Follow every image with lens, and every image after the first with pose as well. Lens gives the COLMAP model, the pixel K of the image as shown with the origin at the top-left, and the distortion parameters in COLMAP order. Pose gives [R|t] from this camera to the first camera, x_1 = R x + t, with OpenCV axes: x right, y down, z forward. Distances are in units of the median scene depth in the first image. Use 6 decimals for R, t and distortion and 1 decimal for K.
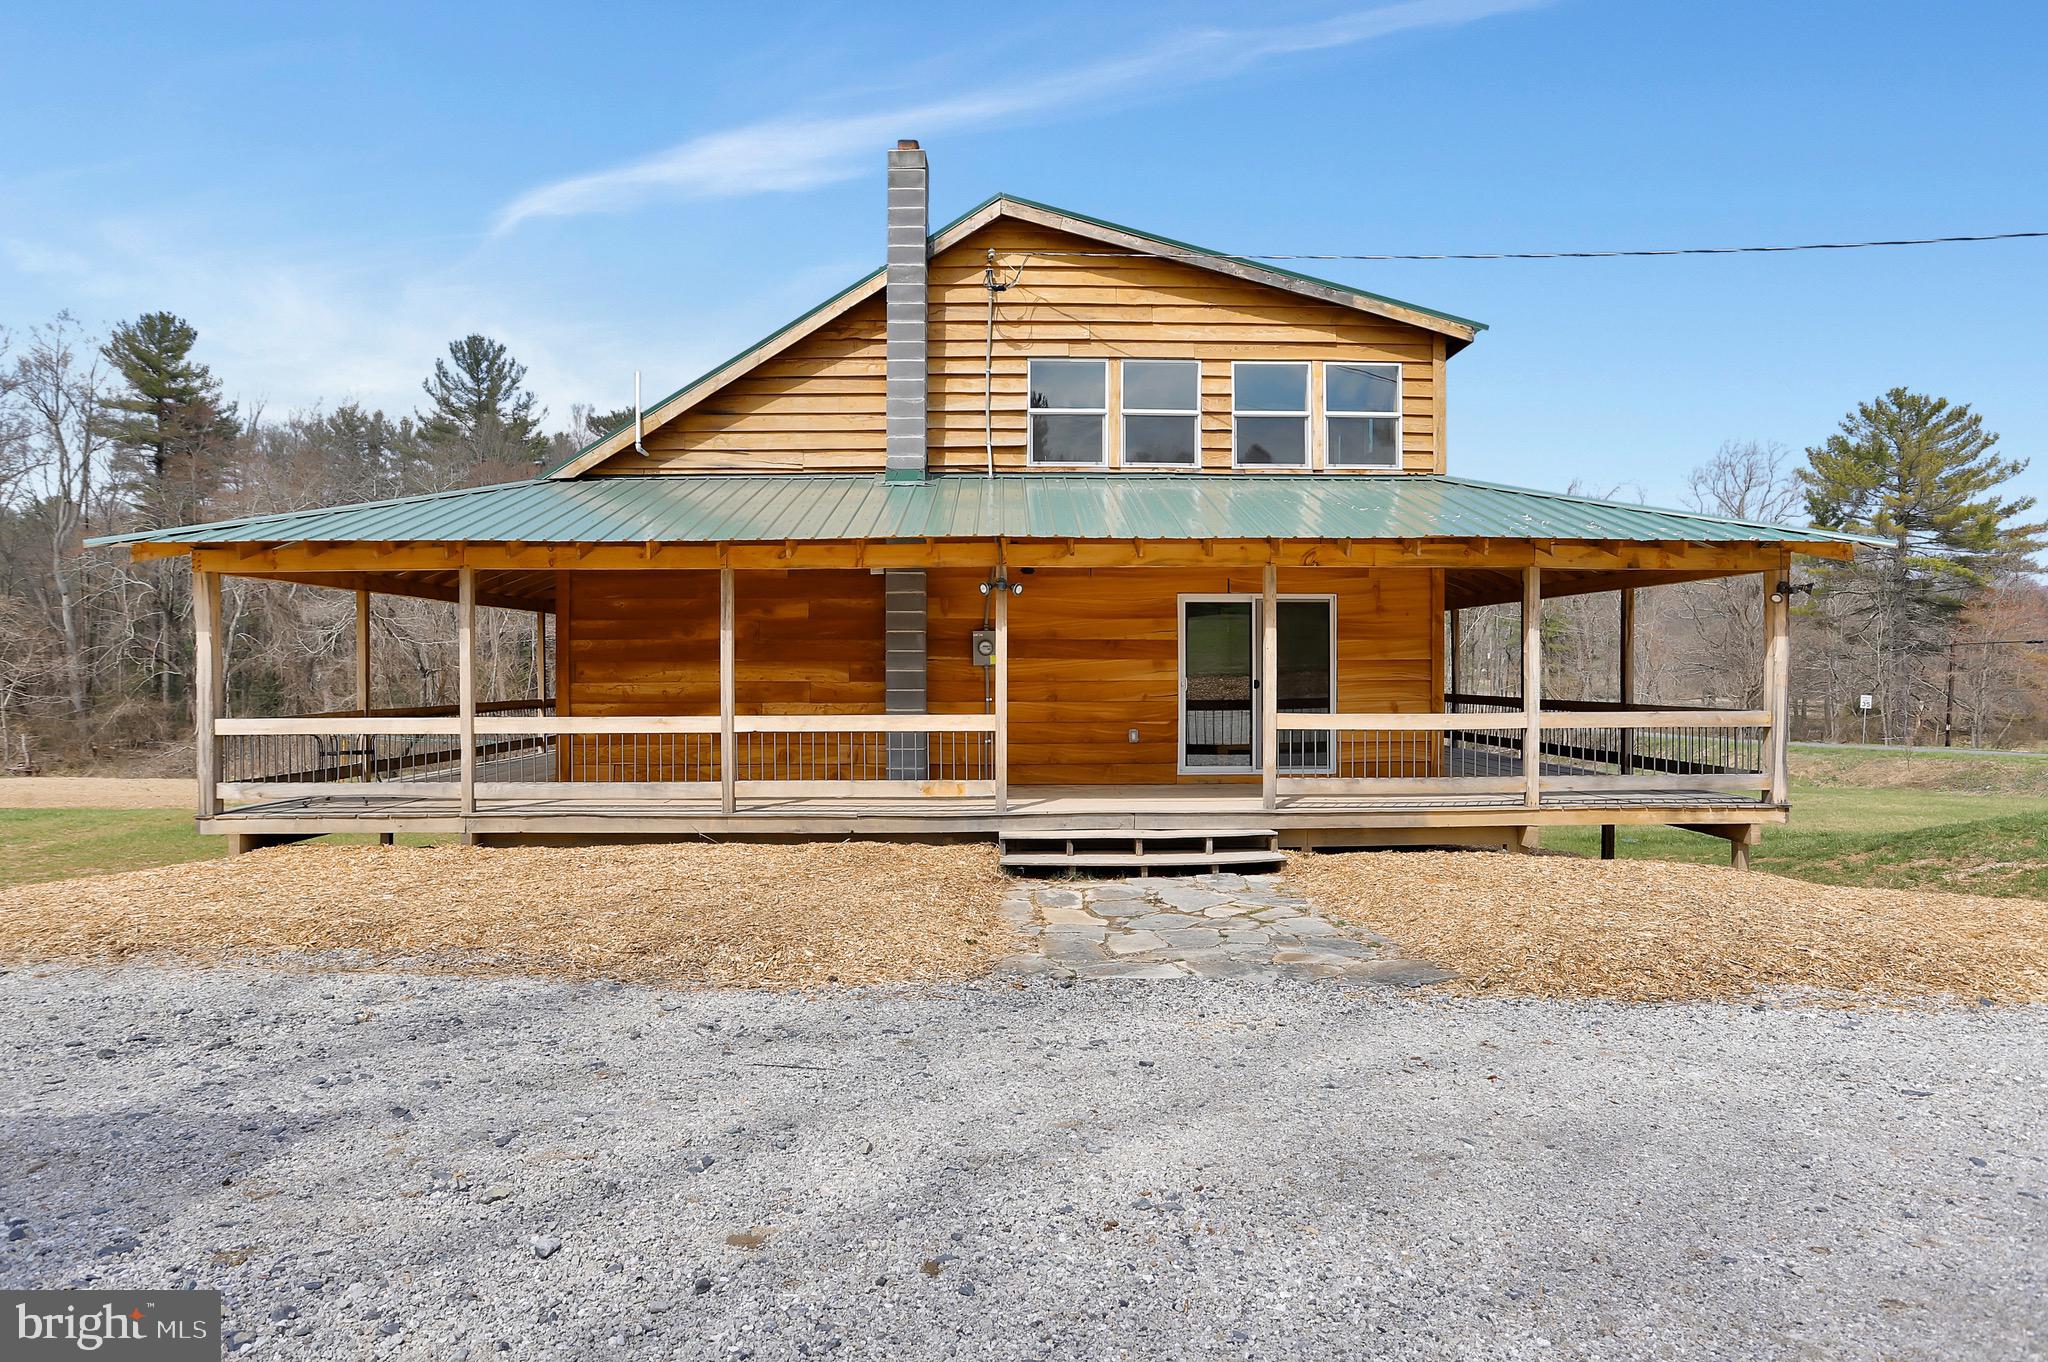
lens RADIAL K [[1111.4, 0, 1025.3], [0, 1111.4, 690.9], [0, 0, 1]] dist [-0.050403, 0.001506]
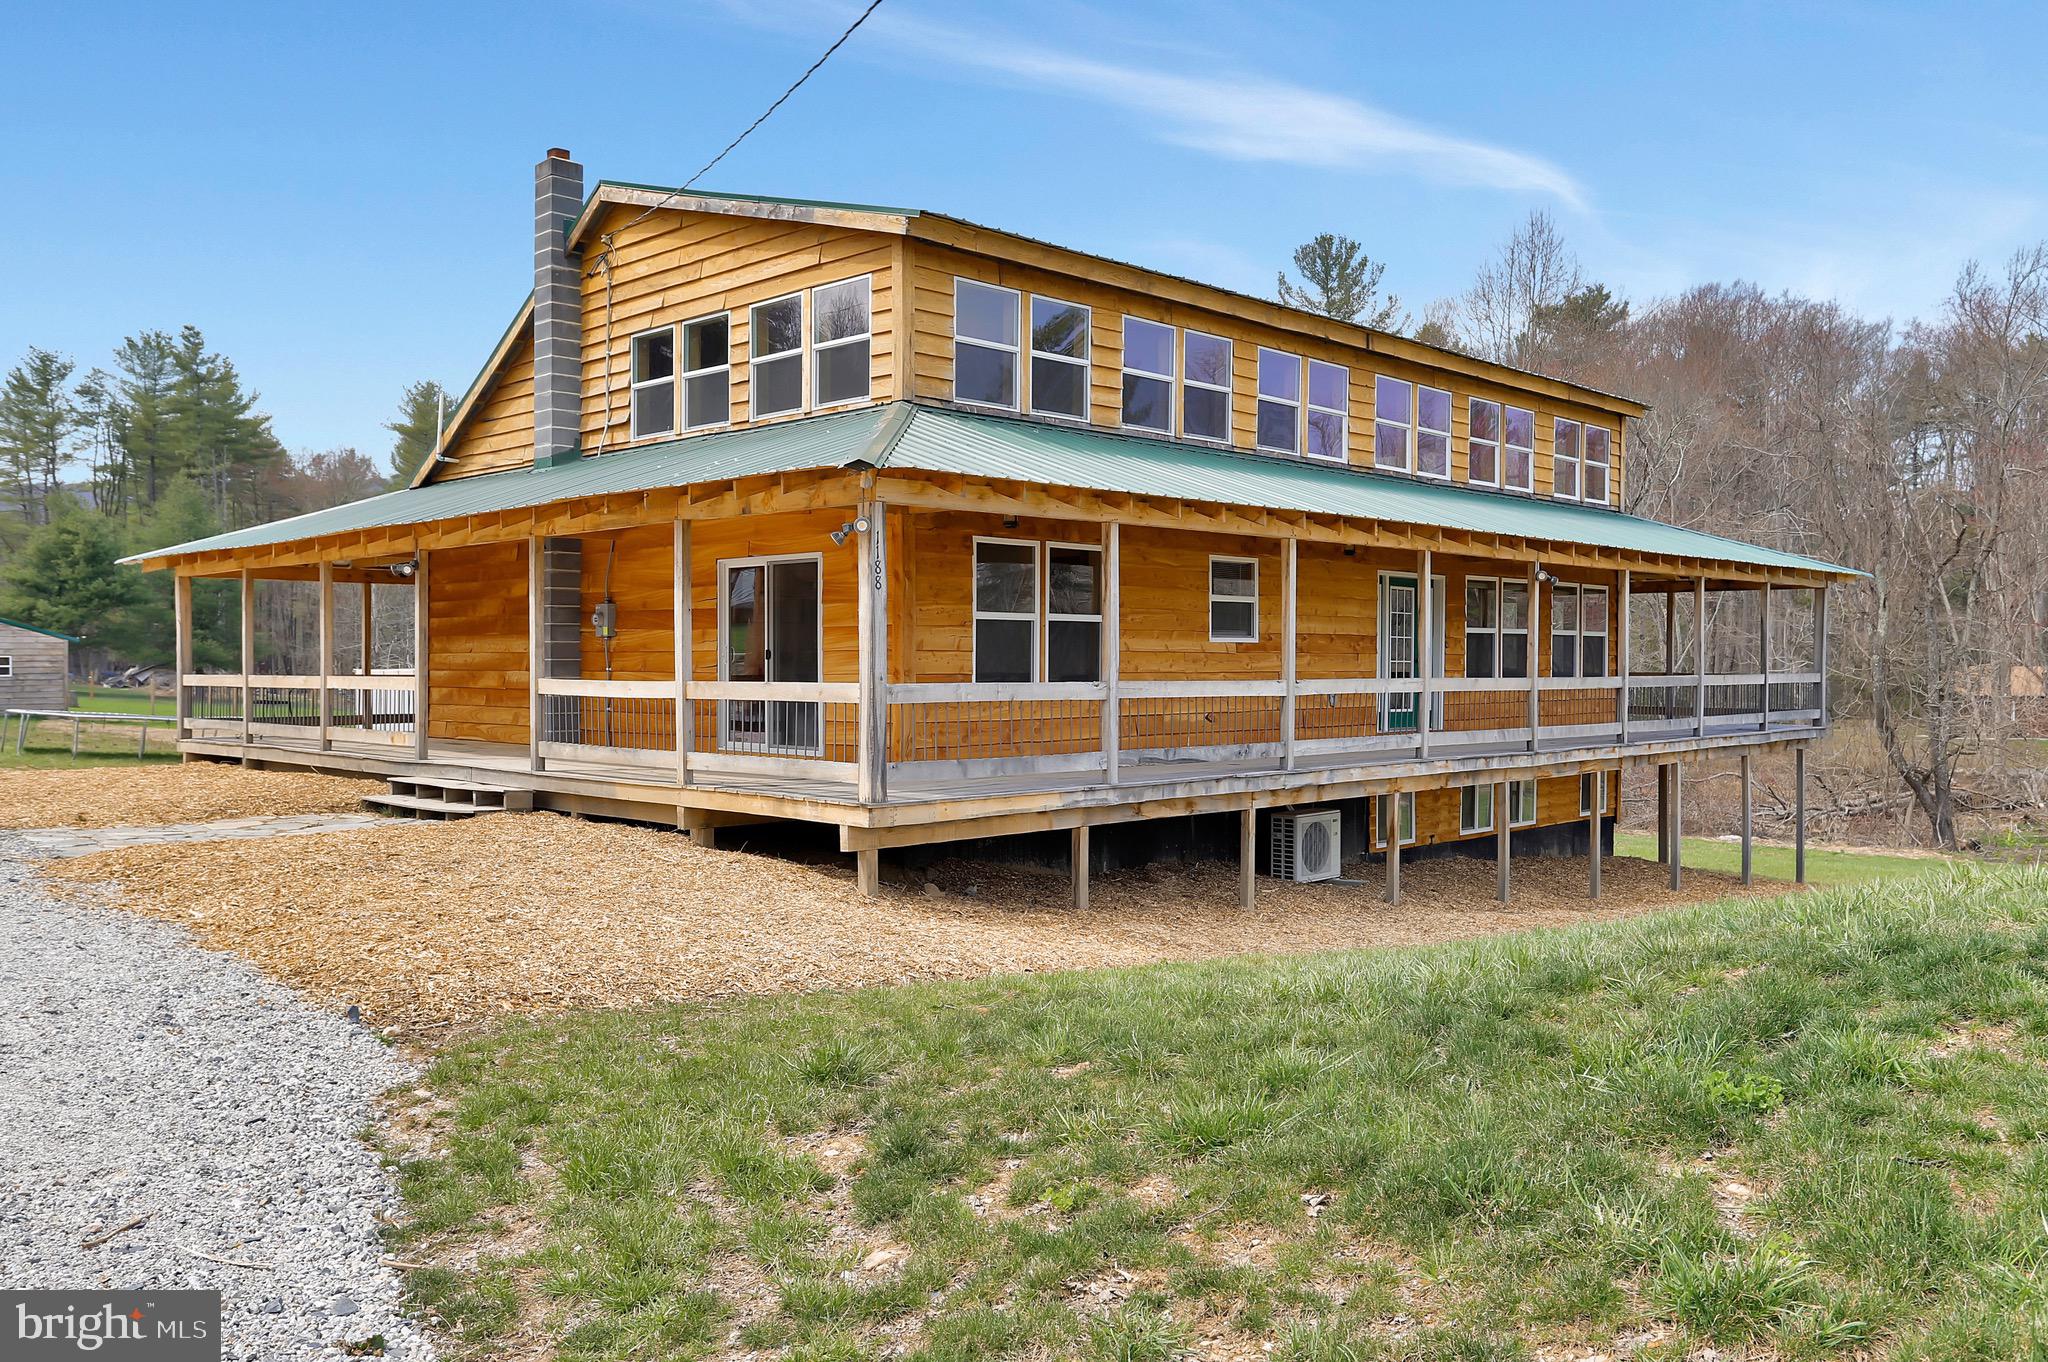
lens RADIAL K [[1547.2, 0, 1030.0], [0, 1547.2, 695.8], [0, 0, 1]] dist [-0.000320, -0.000596]
pose [[0.709324, 0.019065, -0.704625, 1.280206], [-0.011072, 0.999812, 0.015907, 0.006337], [0.704796, -0.003482, 0.709401, 0.243321]]
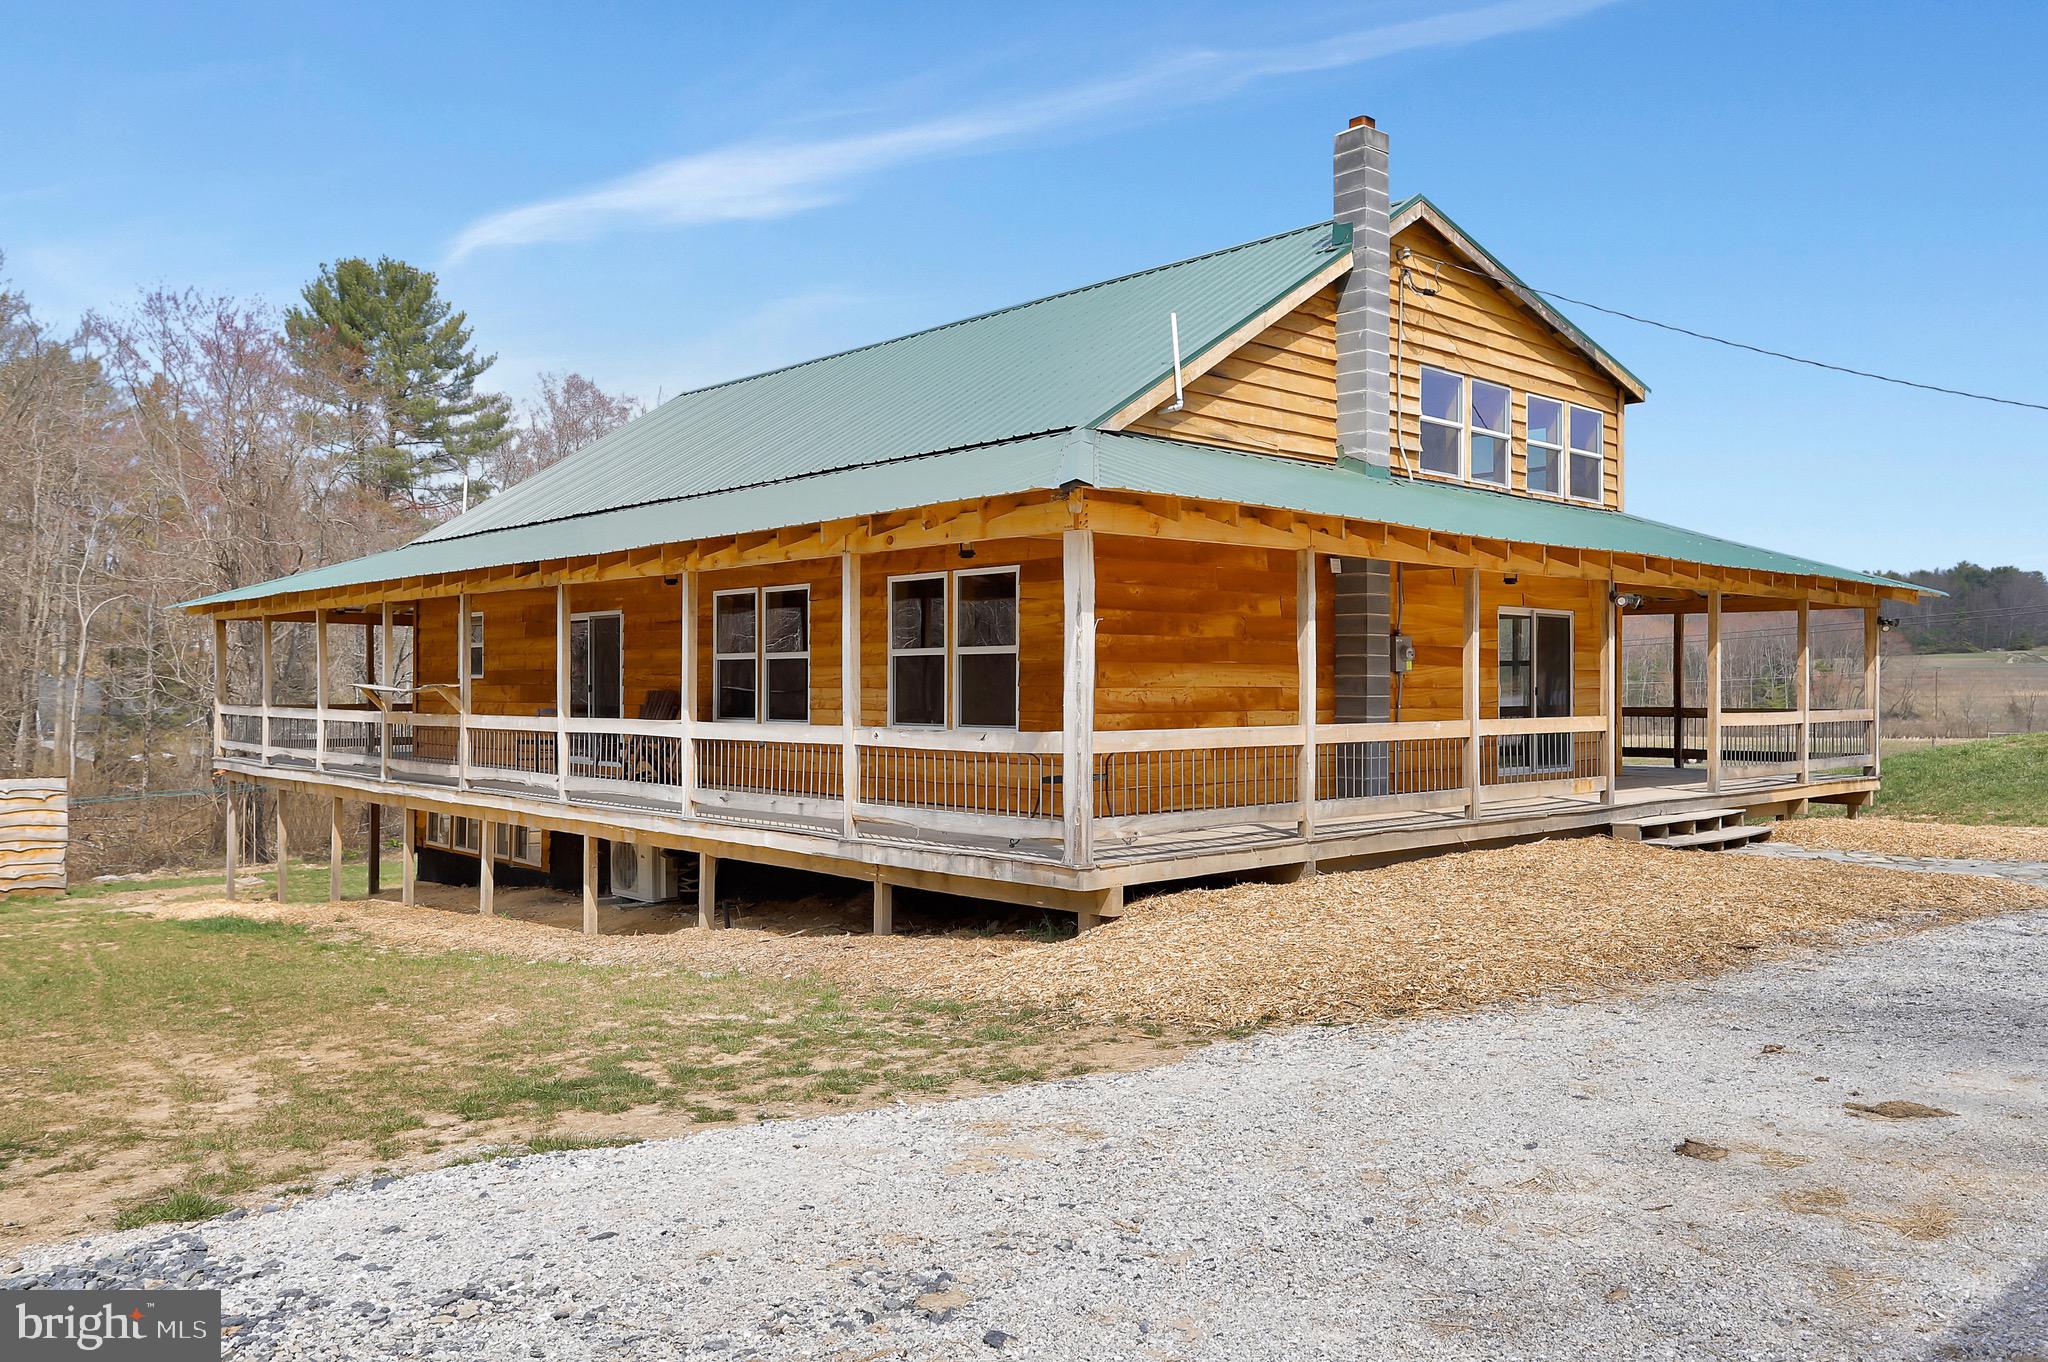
lens RADIAL K [[1588.9, 0, 1021.4], [0, 1588.9, 660.3], [0, 0, 1]] dist [0.000133, 0.001444]
pose [[0.743537, 0.016737, 0.668485, -1.209866], [0.013726, 0.999094, -0.040282, 0.017688], [-0.668554, 0.039126, 0.742634, 0.190447]]
